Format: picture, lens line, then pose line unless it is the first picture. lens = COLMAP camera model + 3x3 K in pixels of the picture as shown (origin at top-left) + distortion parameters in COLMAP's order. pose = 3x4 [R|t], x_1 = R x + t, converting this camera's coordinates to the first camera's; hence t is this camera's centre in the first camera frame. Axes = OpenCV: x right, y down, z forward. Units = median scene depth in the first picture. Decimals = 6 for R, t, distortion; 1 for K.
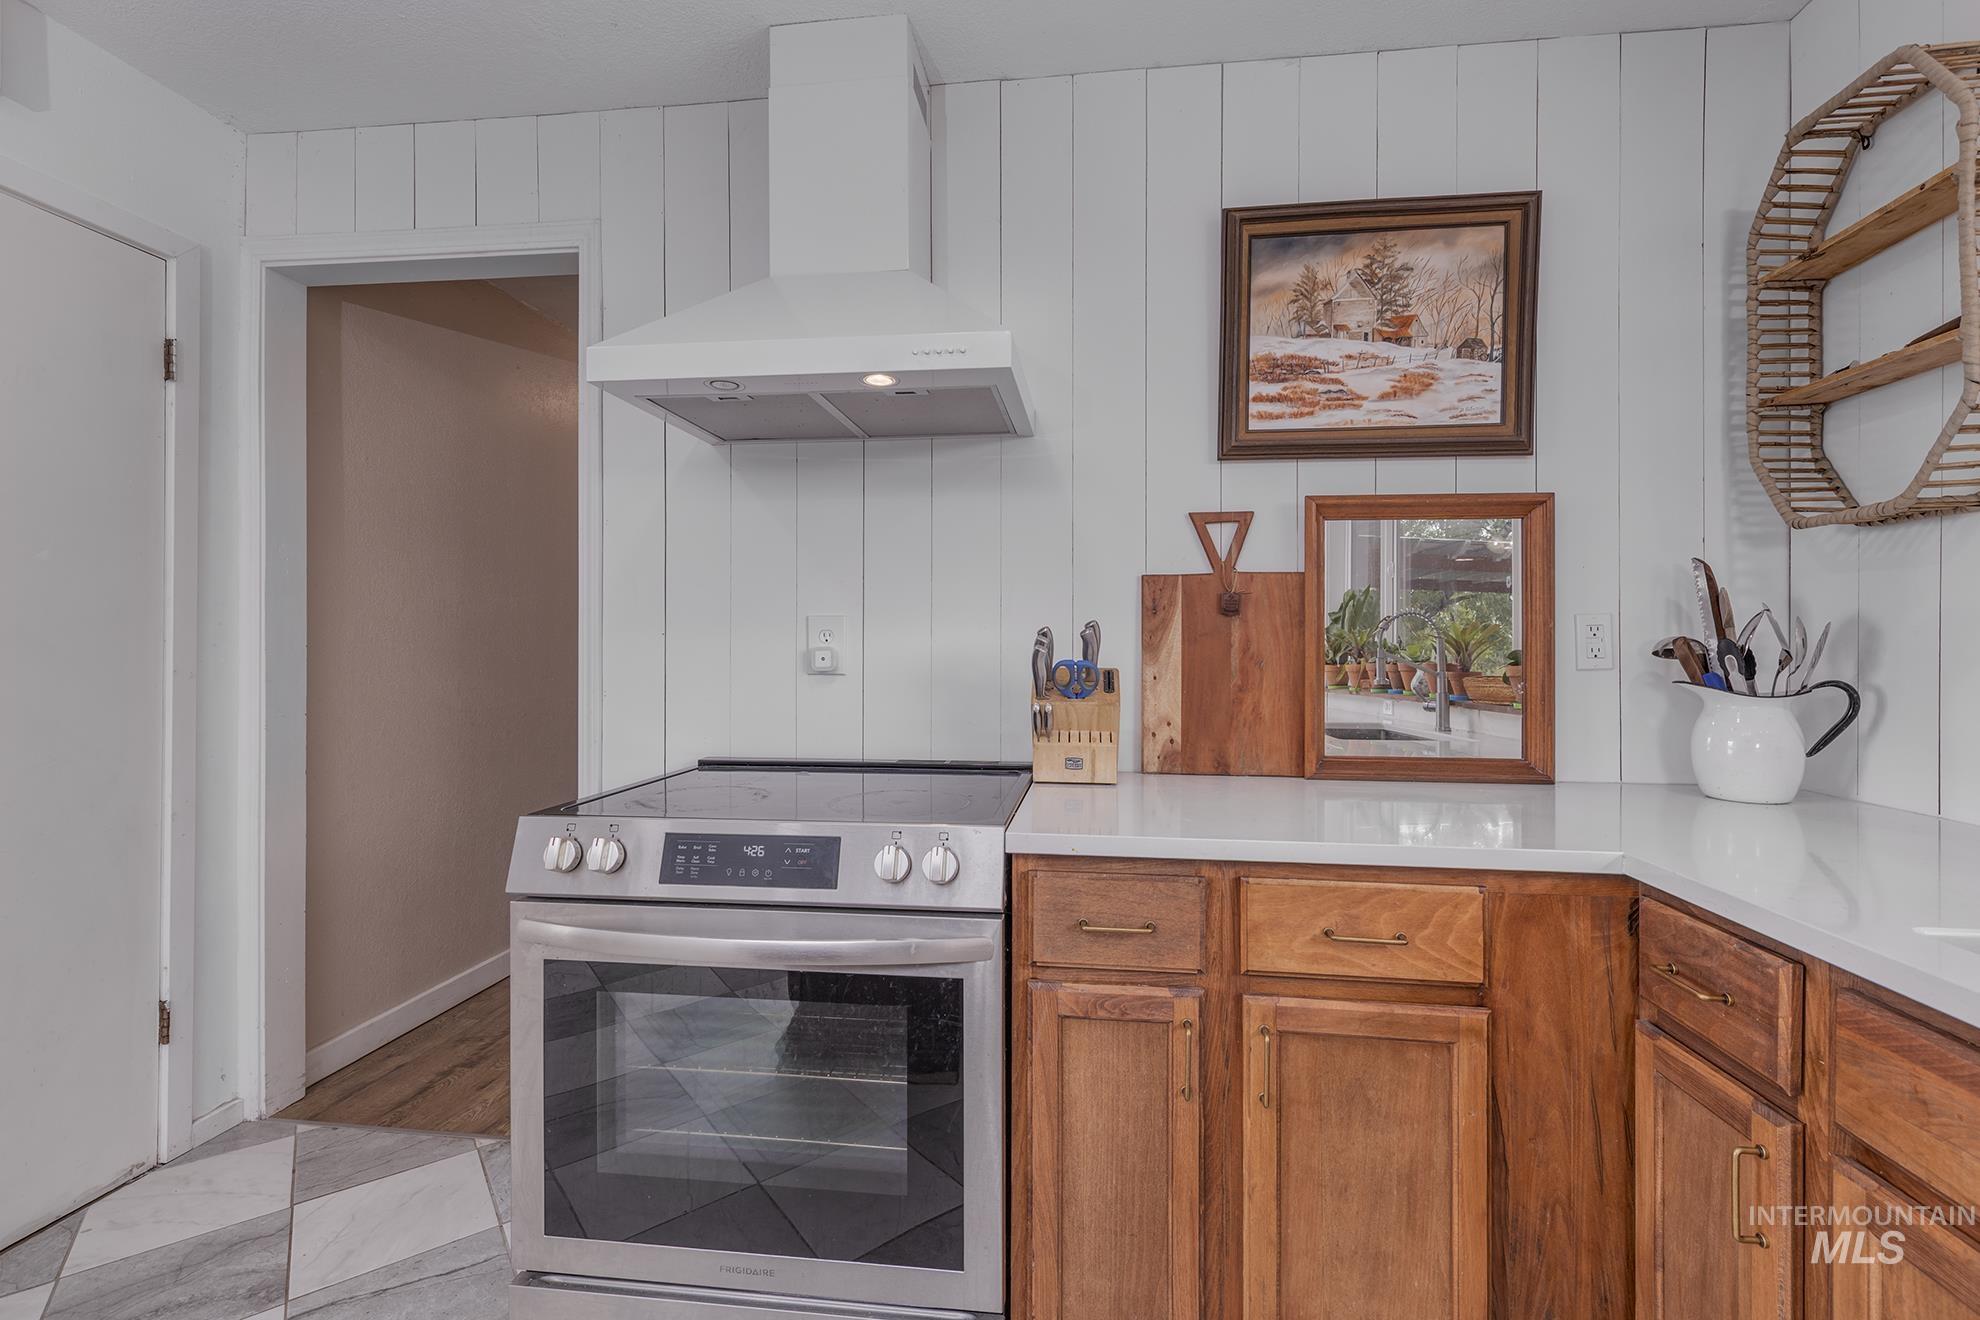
lens RADIAL K [[899.8, 0, 987.6], [0, 899.8, 649.1], [0, 0, 1]] dist [0.001931, -0.000418]
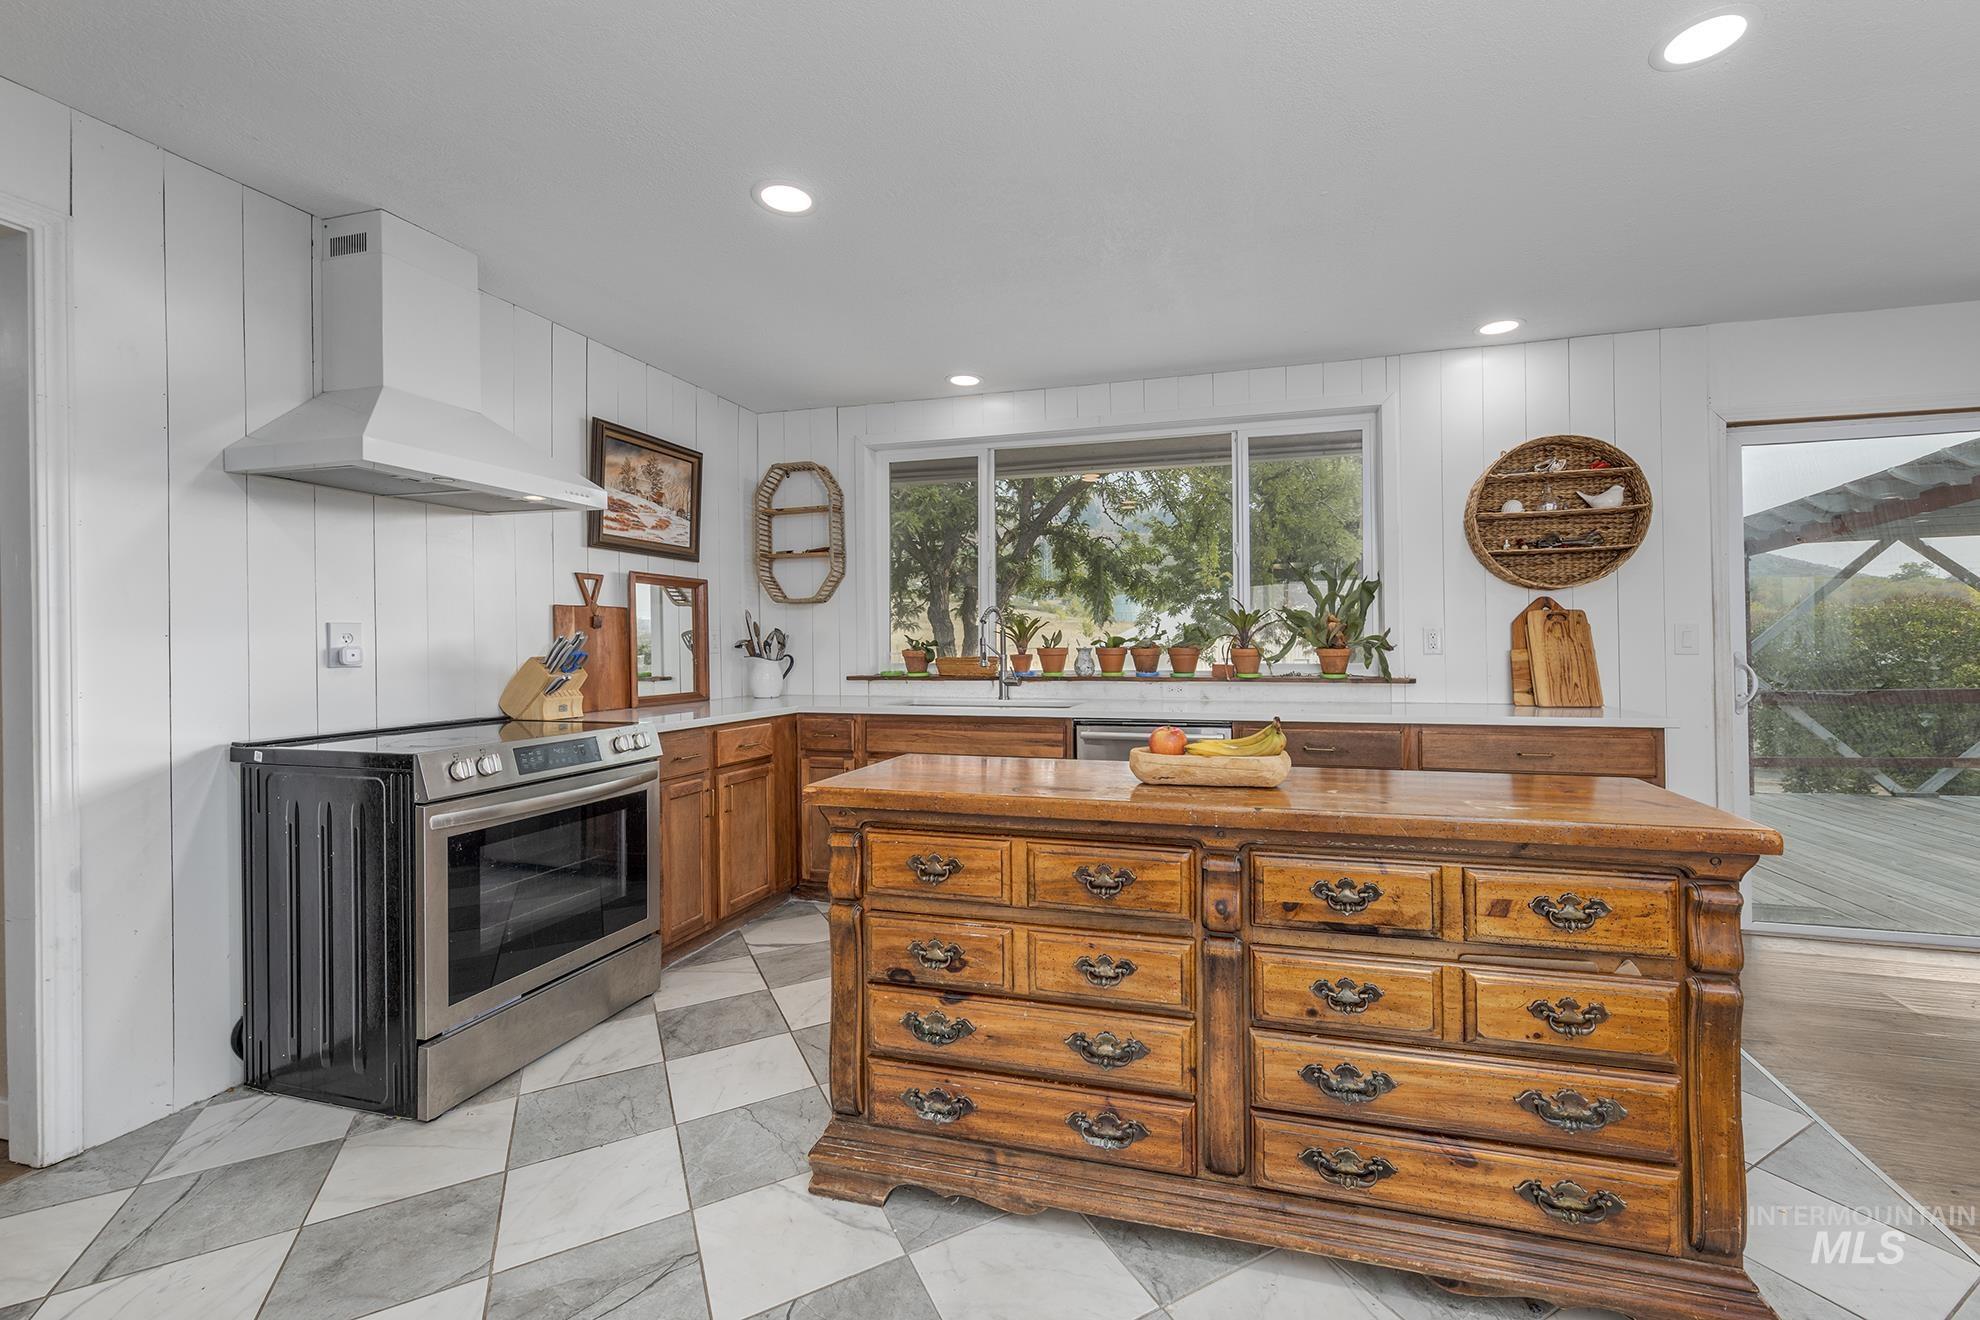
lens RADIAL K [[775.8, 0, 1041.2], [0, 775.8, 644.9], [0, 0, 1]] dist [0.002859, 0.000218]
pose [[0.157490, -0.006395, 0.987500, -1.264151], [0.010253, 0.999936, 0.004840, 0.000489], [-0.987467, 0.009362, 0.157546, -0.208140]]
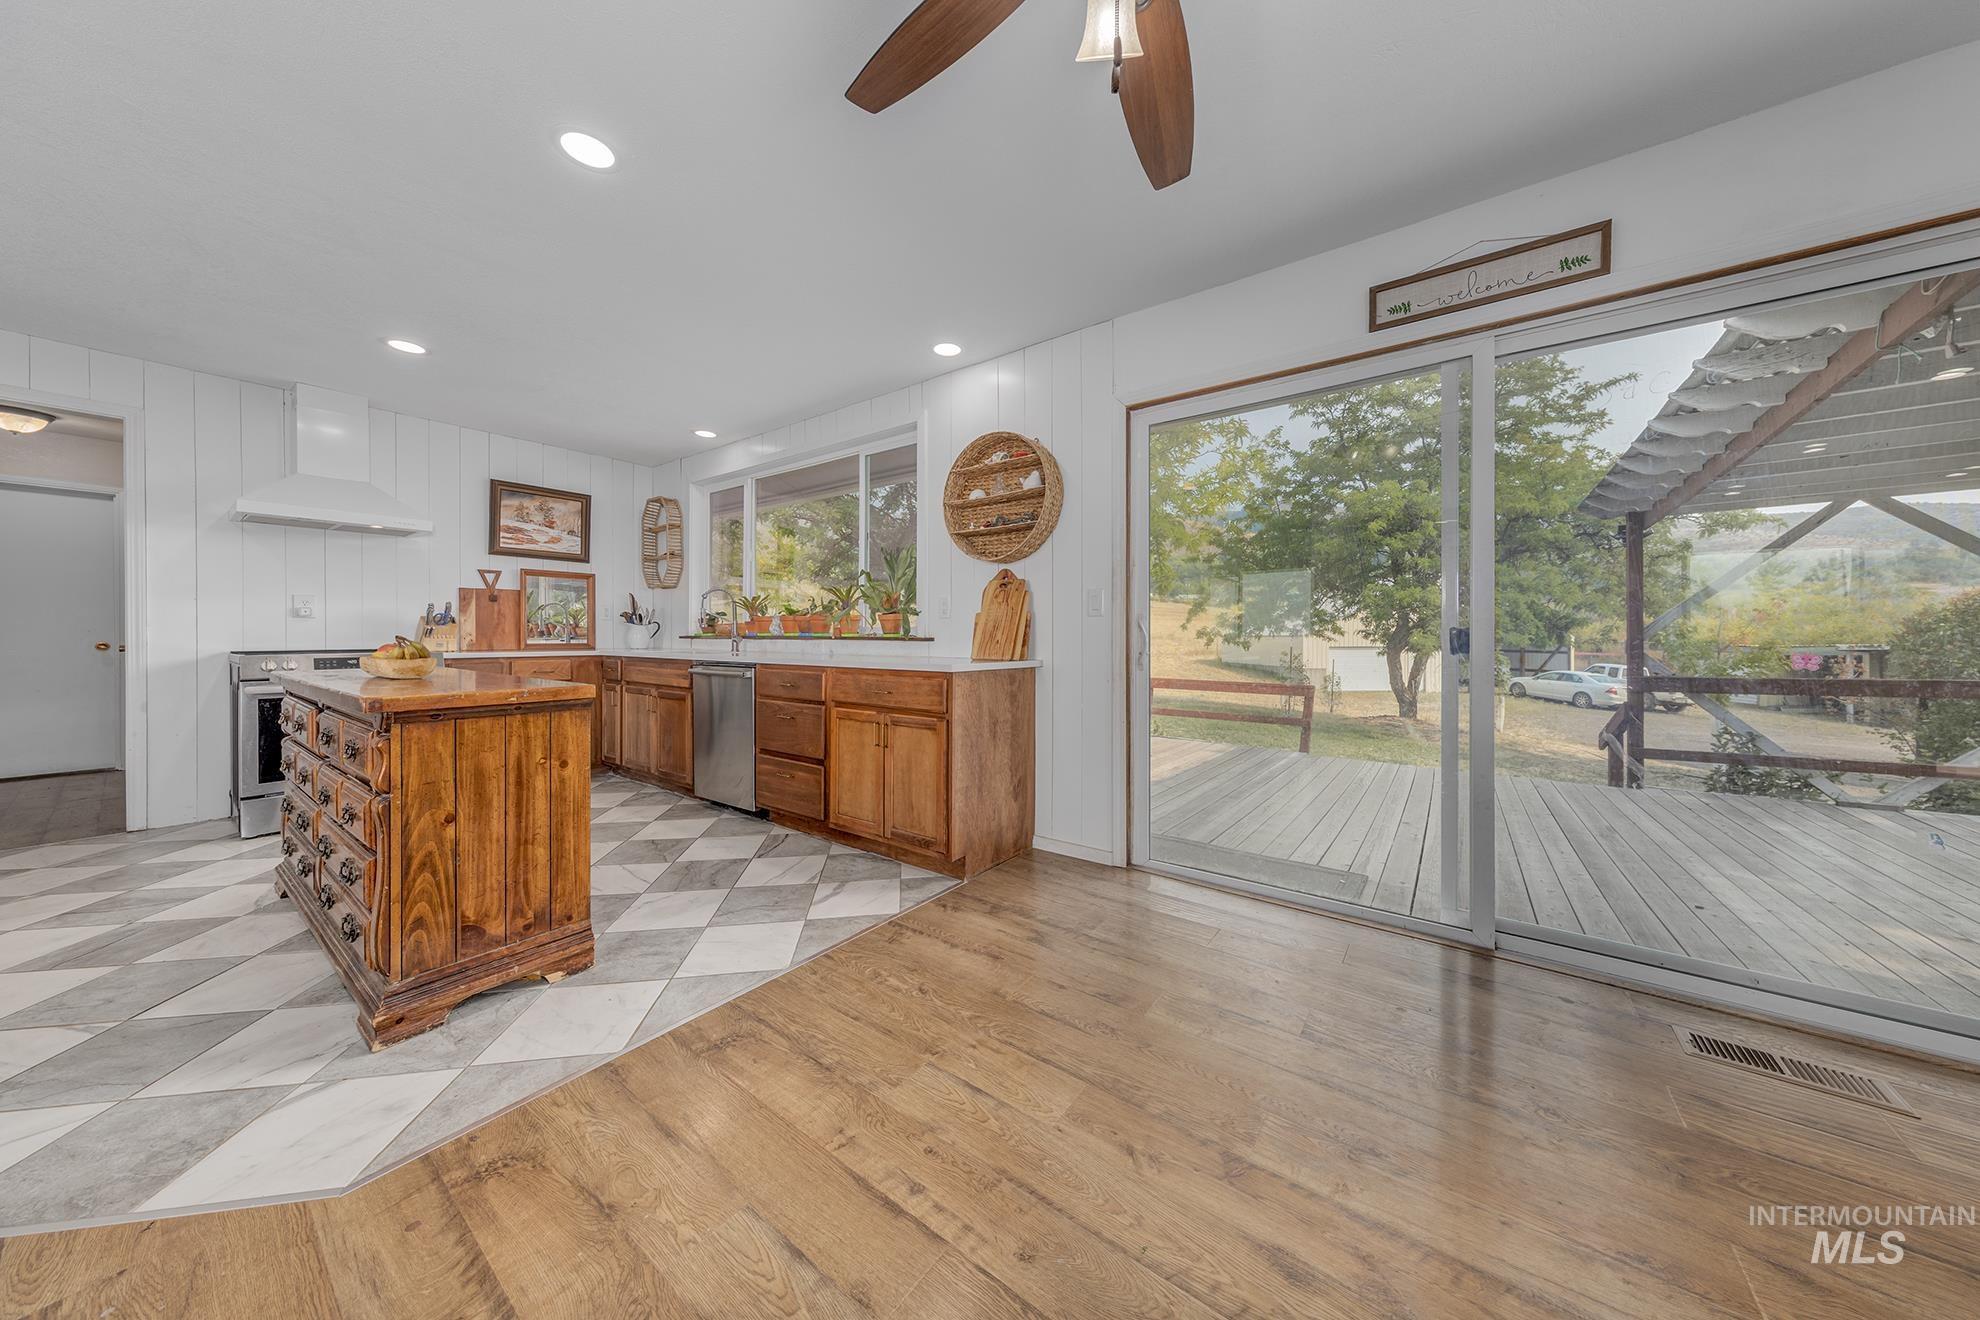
lens RADIAL K [[619.6, 0, 998.4], [0, 619.6, 637.0], [0, 0, 1]] dist [-0.000732, -0.000039]
pose [[0.490740, -0.006268, 0.871284, -0.830435], [0.001142, 0.999978, 0.006551, 0.081508], [-0.871306, -0.002220, 0.490736, -1.791885]]
